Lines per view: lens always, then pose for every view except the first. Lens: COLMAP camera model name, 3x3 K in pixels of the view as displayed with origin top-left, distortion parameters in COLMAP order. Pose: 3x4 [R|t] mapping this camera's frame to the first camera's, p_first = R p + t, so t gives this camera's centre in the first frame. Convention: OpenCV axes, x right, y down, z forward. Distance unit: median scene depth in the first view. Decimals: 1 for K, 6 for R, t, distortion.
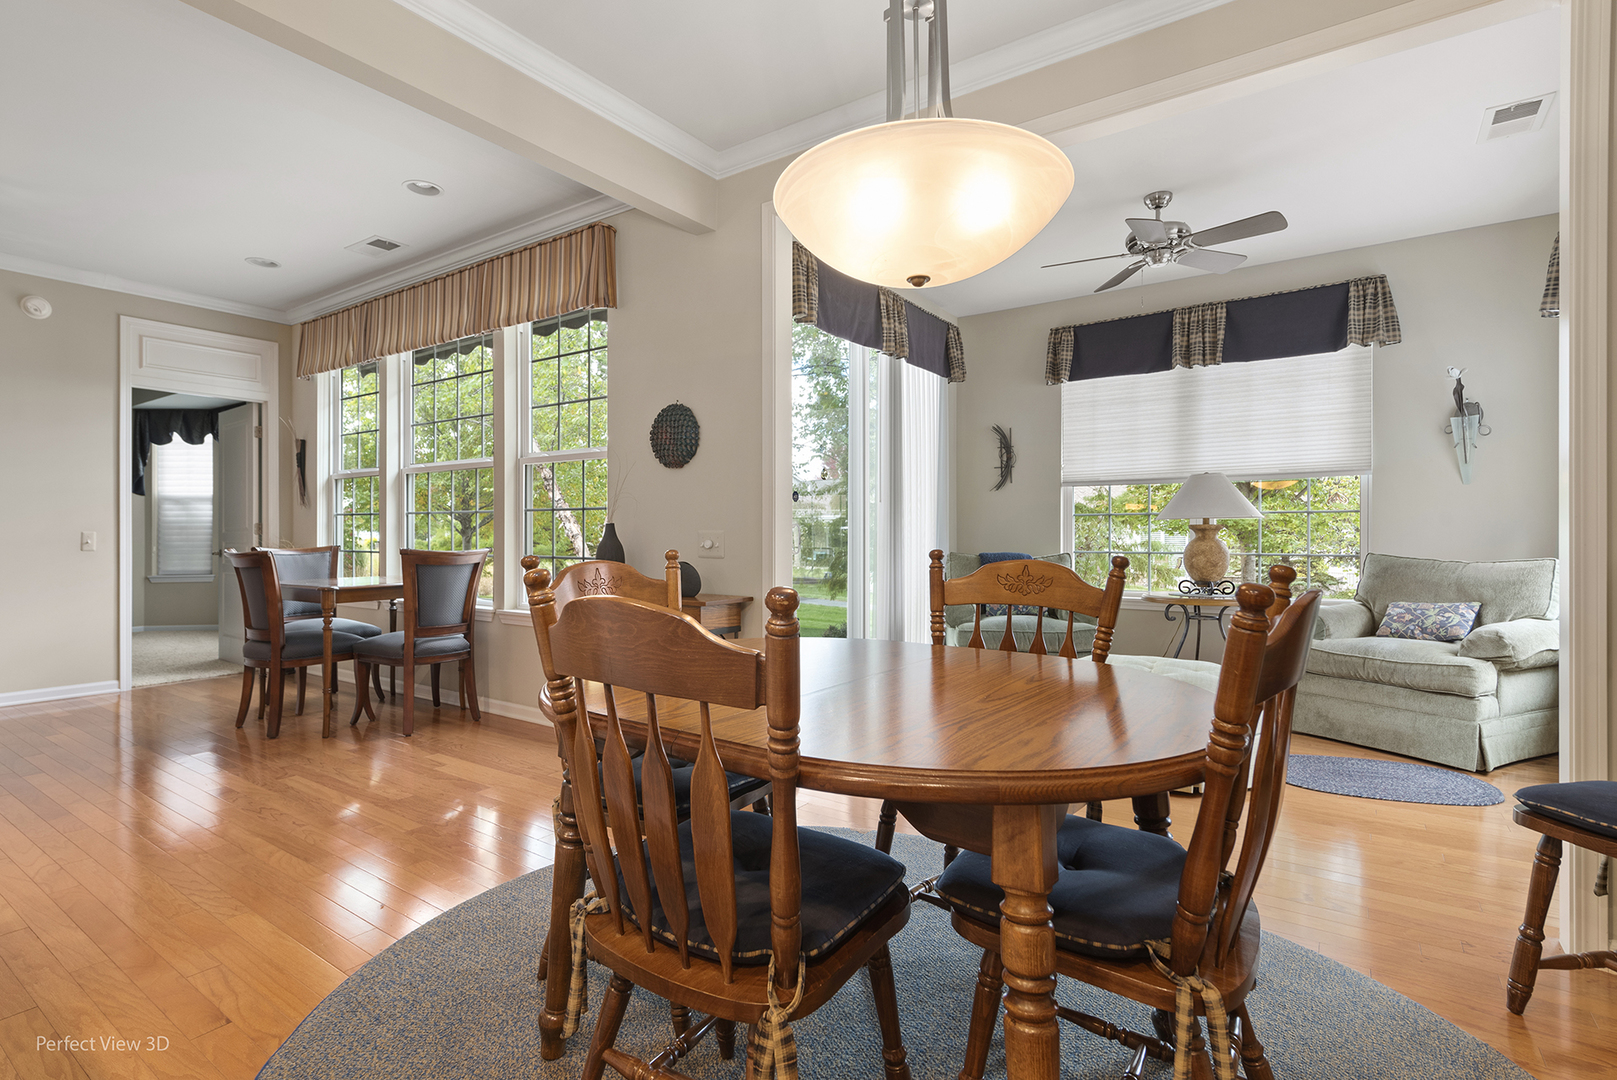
lens RADIAL K [[774.8, 0, 761.3], [0, 774.8, 530.7], [0, 0, 1]] dist [0.010417, -0.003013]
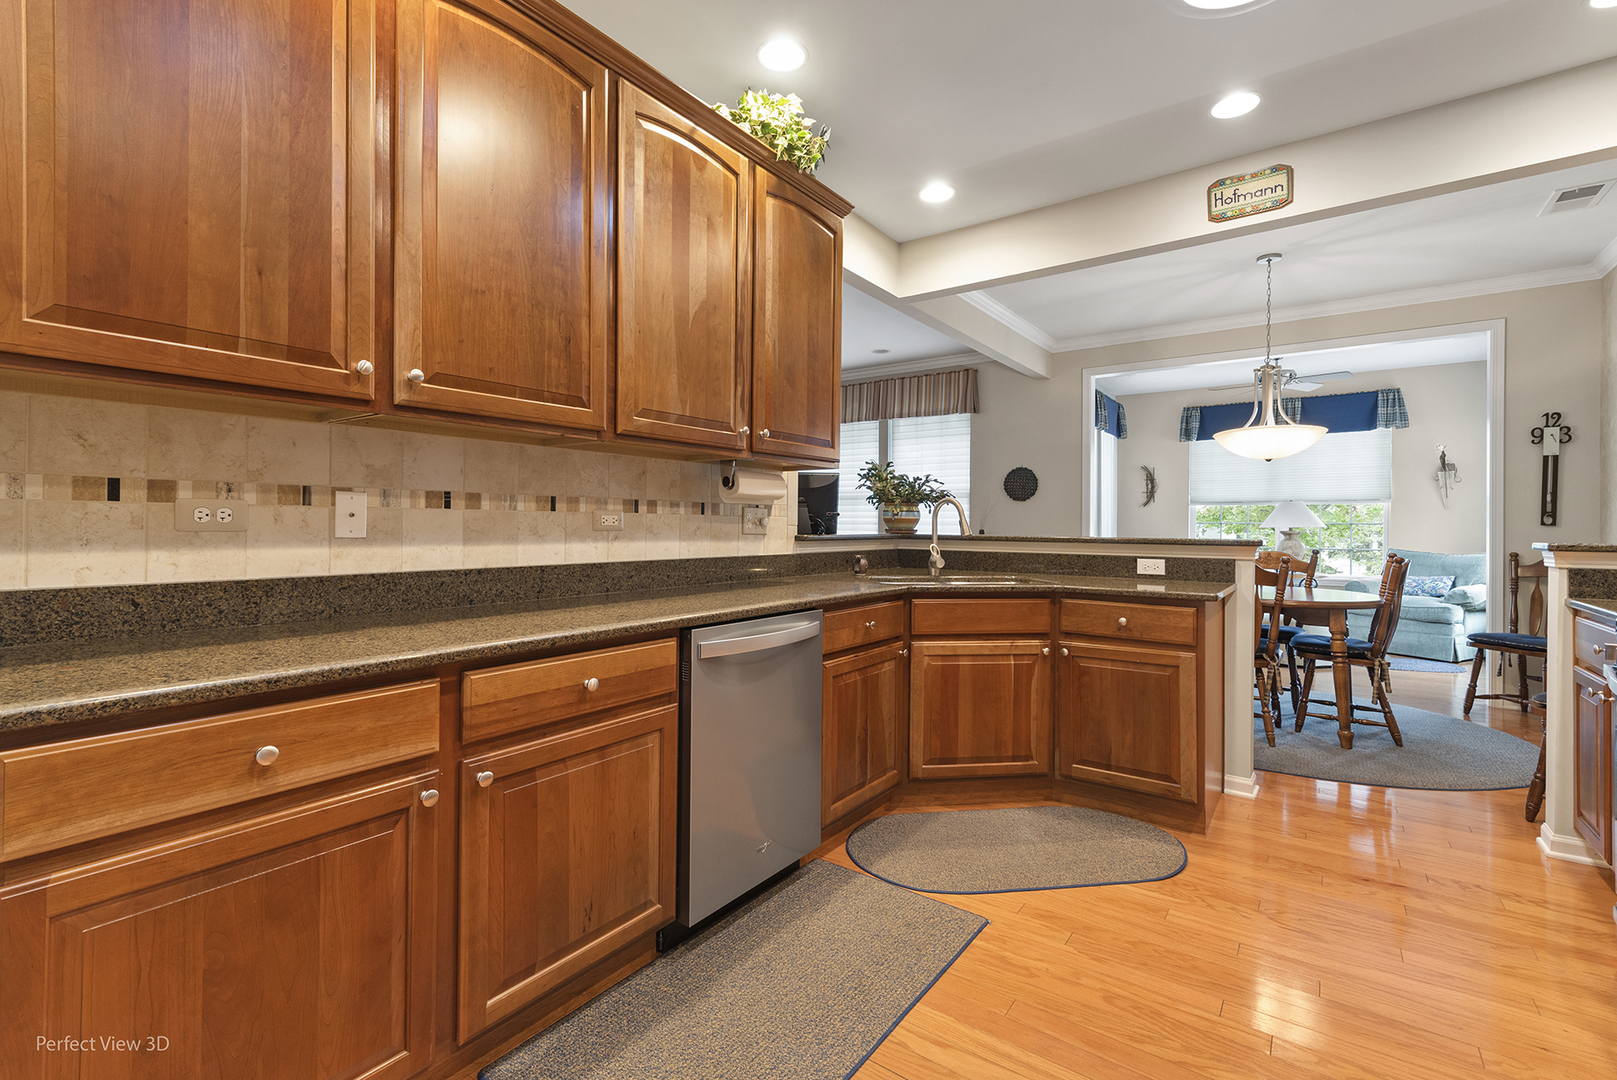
lens RADIAL K [[728.1, 0, 778.0], [0, 728.1, 522.7], [0, 0, 1]] dist [0.013926, -0.004395]
pose [[0.999987, 0.004790, -0.001518, -0.548373], [-0.004797, 0.999977, -0.004704, -0.014750], [0.001495, 0.004711, 0.999988, -0.599517]]
